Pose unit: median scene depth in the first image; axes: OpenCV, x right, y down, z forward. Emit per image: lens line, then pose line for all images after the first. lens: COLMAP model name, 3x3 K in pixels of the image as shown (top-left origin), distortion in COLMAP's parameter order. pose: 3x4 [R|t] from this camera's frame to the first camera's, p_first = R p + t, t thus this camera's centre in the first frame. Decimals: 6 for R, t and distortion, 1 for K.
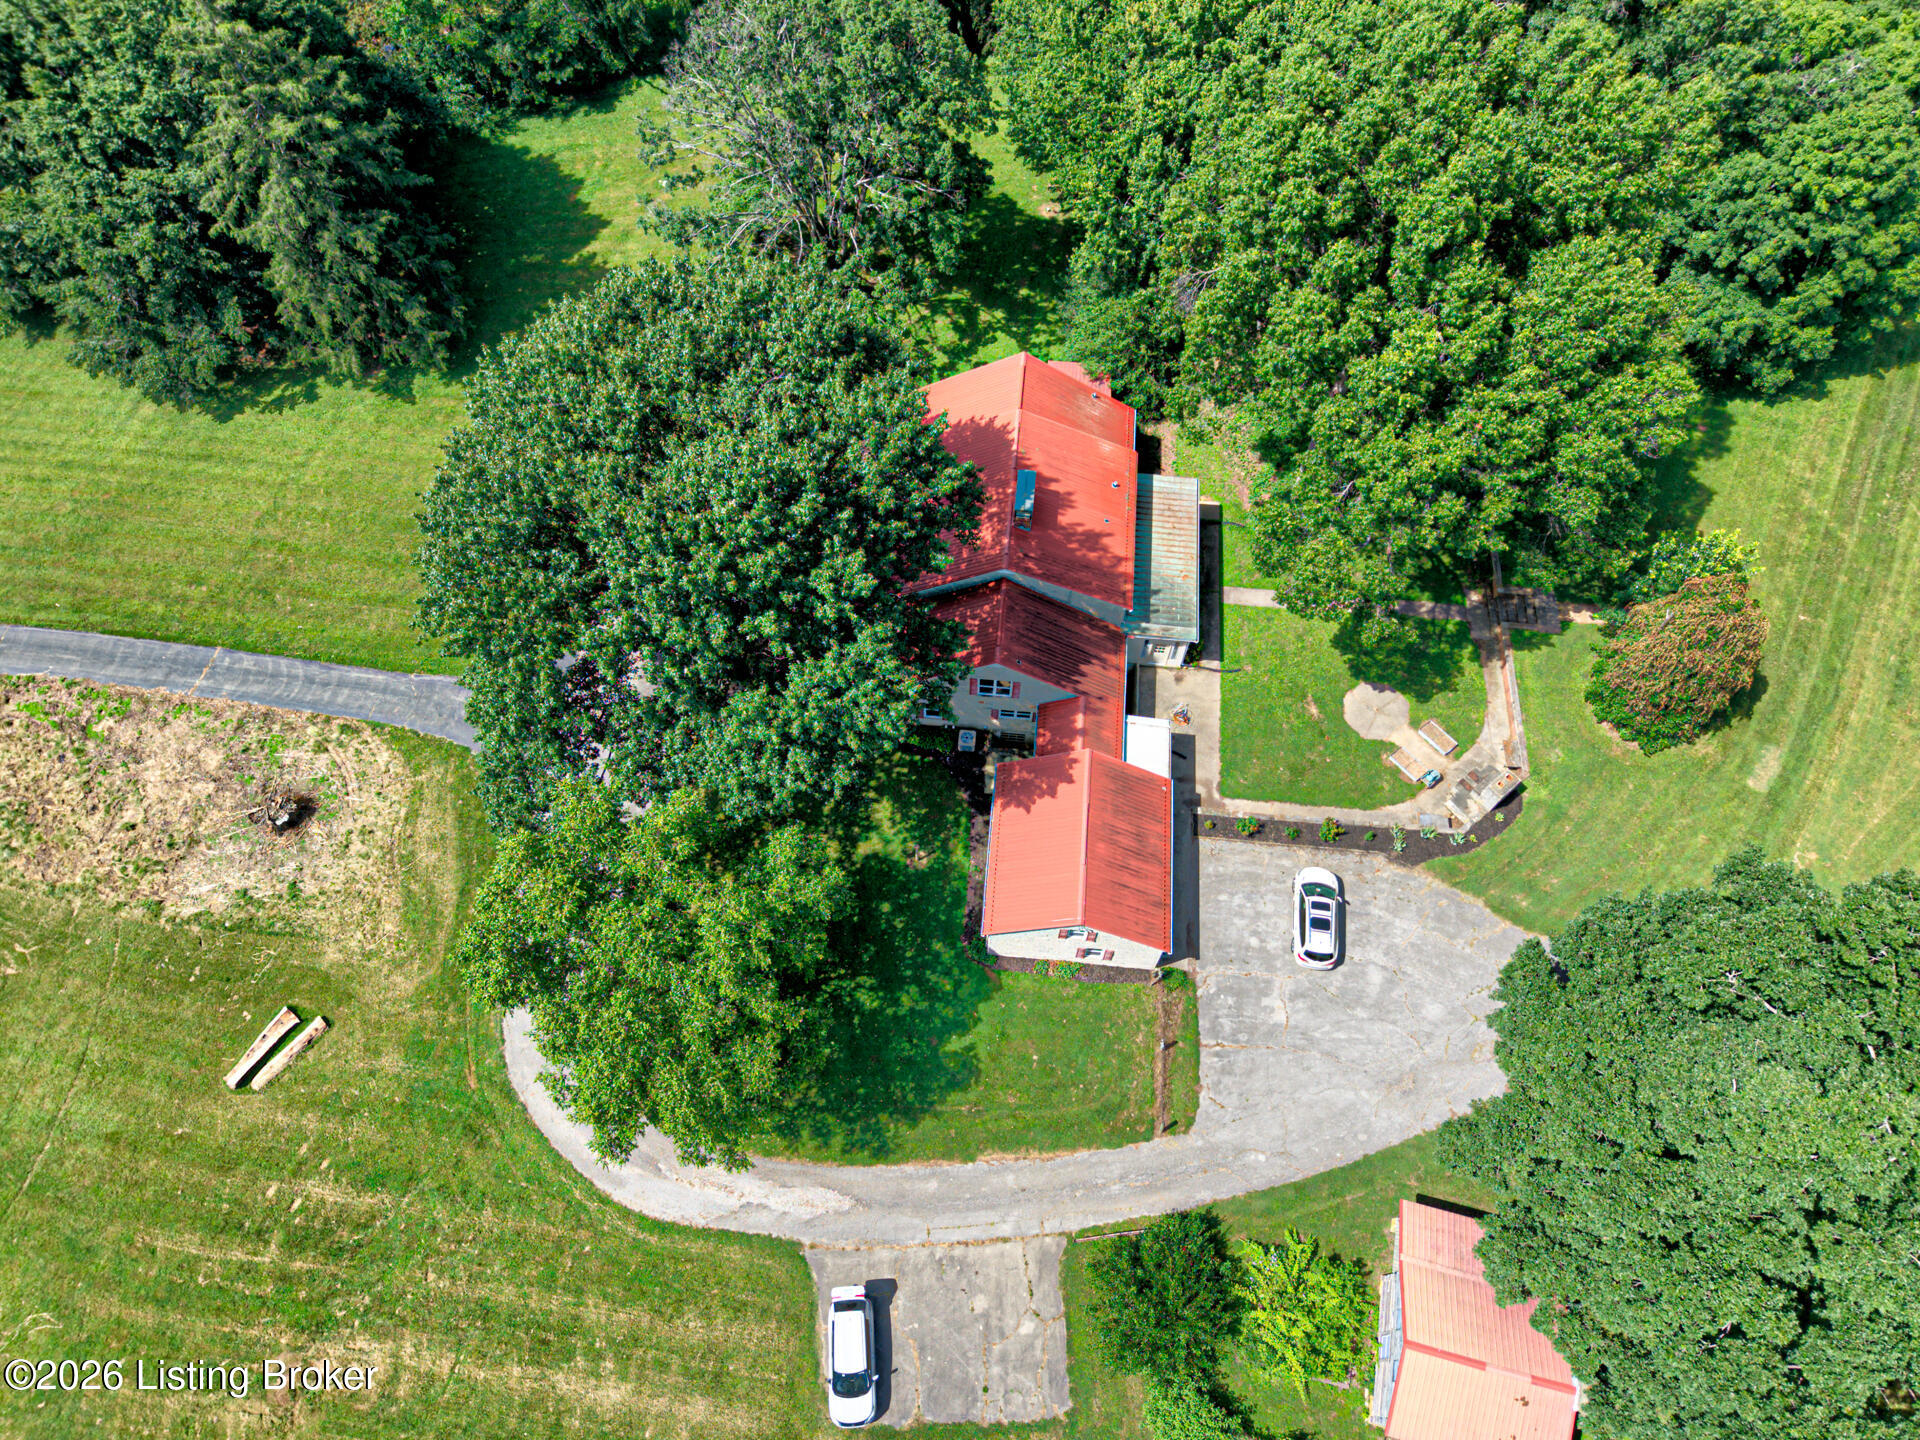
lens RADIAL K [[1353.2, 0, 943.7], [0, 1353.2, 714.3], [0, 0, 1]] dist [0.031039, 0.000277]
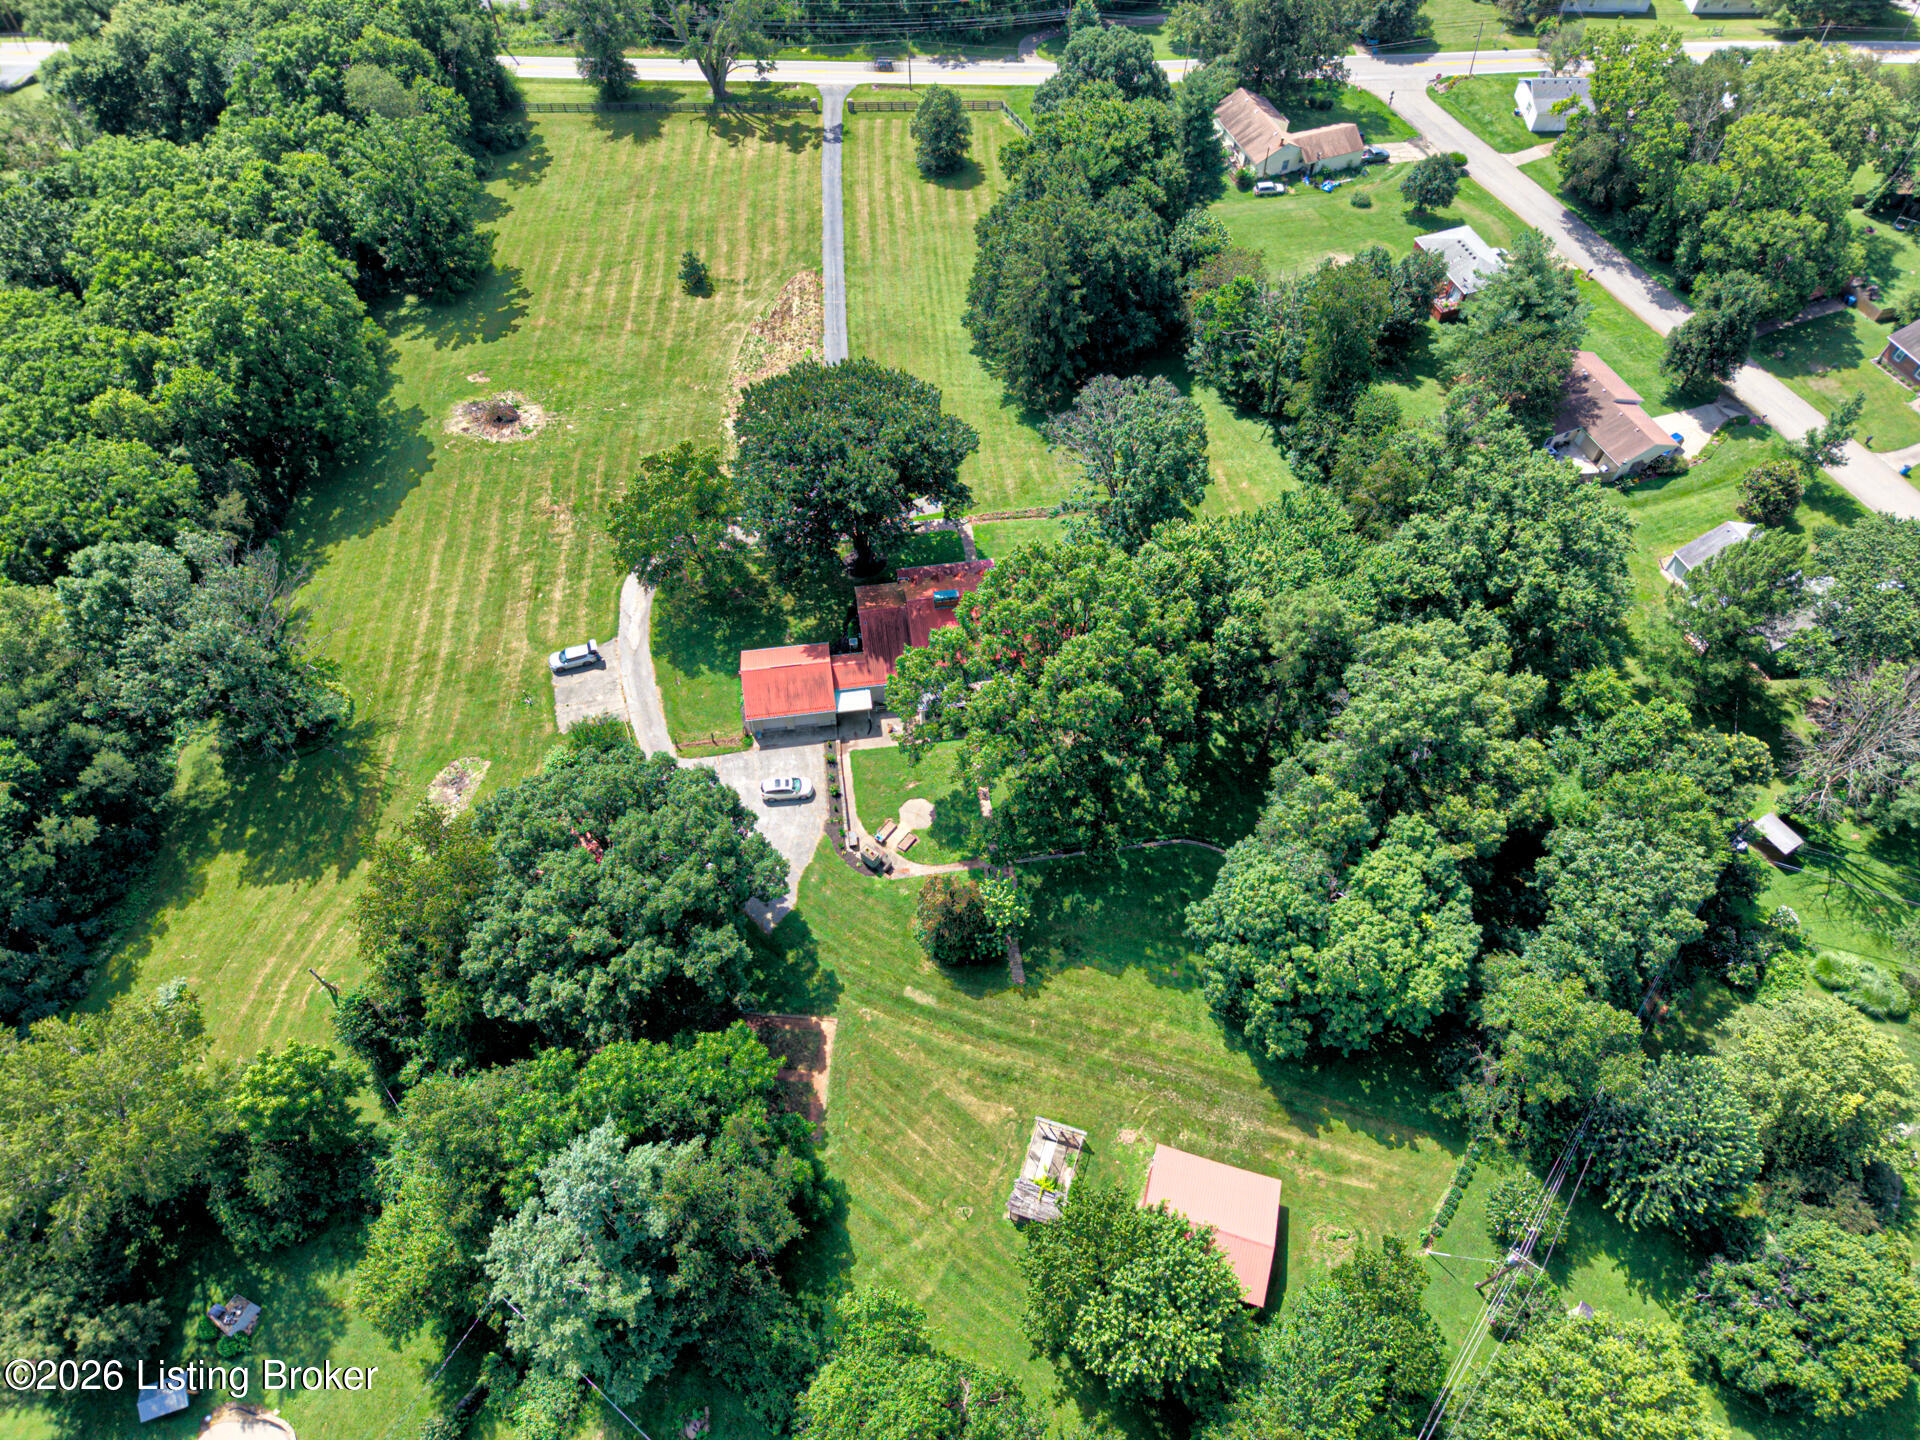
lens RADIAL K [[1311.1, 0, 968.3], [0, 1311.1, 728.5], [0, 0, 1]] dist [0.012009, -0.007297]
pose [[0.237812, 0.792805, -0.561164, 1.354964], [-0.860514, 0.439931, 0.256857, -0.622339], [0.450512, 0.421806, 0.786841, -0.457312]]
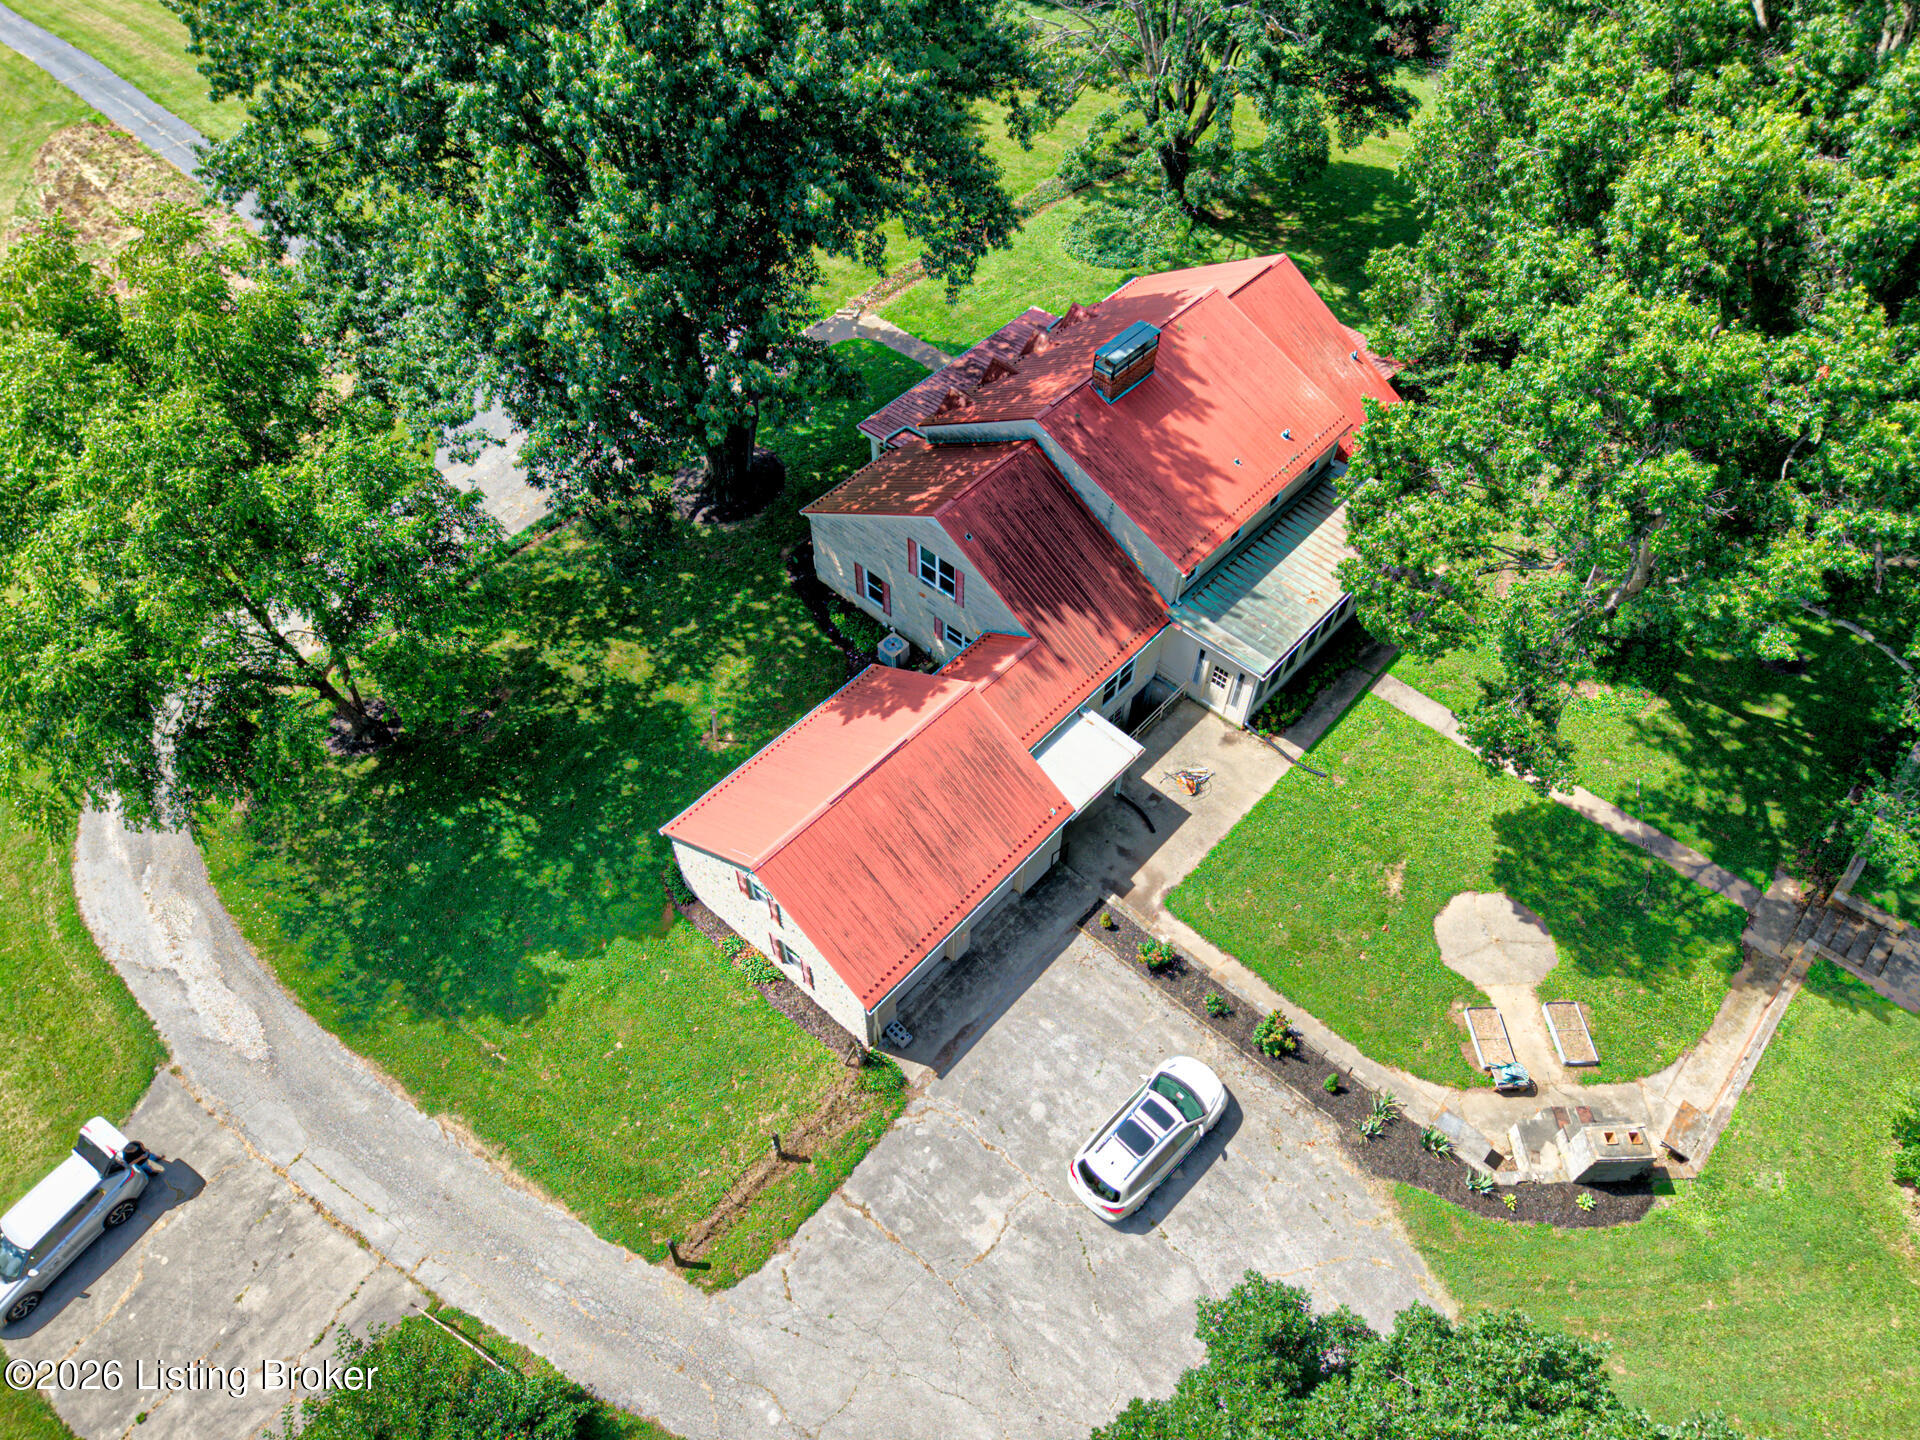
lens RADIAL K [[1311.1, 0, 968.3], [0, 1311.1, 728.5], [0, 0, 1]] dist [0.012009, -0.007297]
pose [[0.797815, 0.464089, -0.384853, 0.339706], [-0.526907, 0.846955, -0.070966, 0.084713], [0.293019, 0.259400, 0.920245, 0.434905]]
